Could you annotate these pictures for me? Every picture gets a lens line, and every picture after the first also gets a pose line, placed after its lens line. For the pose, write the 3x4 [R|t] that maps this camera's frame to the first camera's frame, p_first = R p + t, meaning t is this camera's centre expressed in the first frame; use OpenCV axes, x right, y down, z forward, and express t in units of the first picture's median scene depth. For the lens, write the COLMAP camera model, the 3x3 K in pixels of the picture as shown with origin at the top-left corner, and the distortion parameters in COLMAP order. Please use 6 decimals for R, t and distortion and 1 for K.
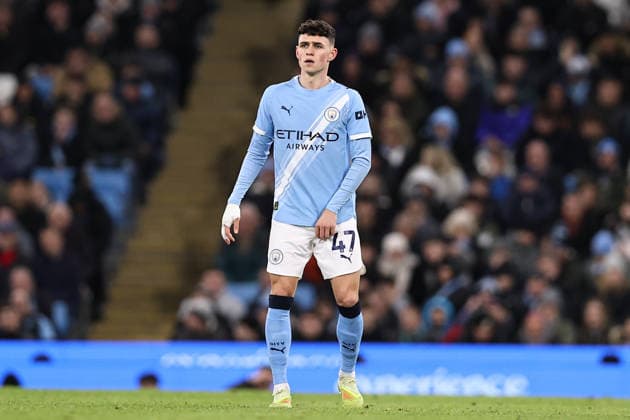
lens RADIAL K [[268.0, 0, 315.0], [0, 268.0, 210.0], [0, 0, 1]] dist [-0.000520, 0.000483]
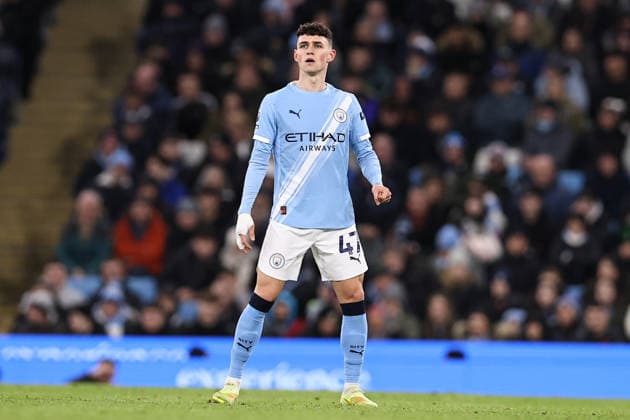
lens RADIAL K [[268.2, 0, 315.0], [0, 268.2, 210.0], [0, 0, 1]] dist [0.000554, 0.000234]
pose [[0.999986, 0.005186, -0.000672, 0.582480], [-0.005185, 0.999987, 0.000122, 0.024042], [0.000673, -0.000119, 1.000000, 0.005851]]
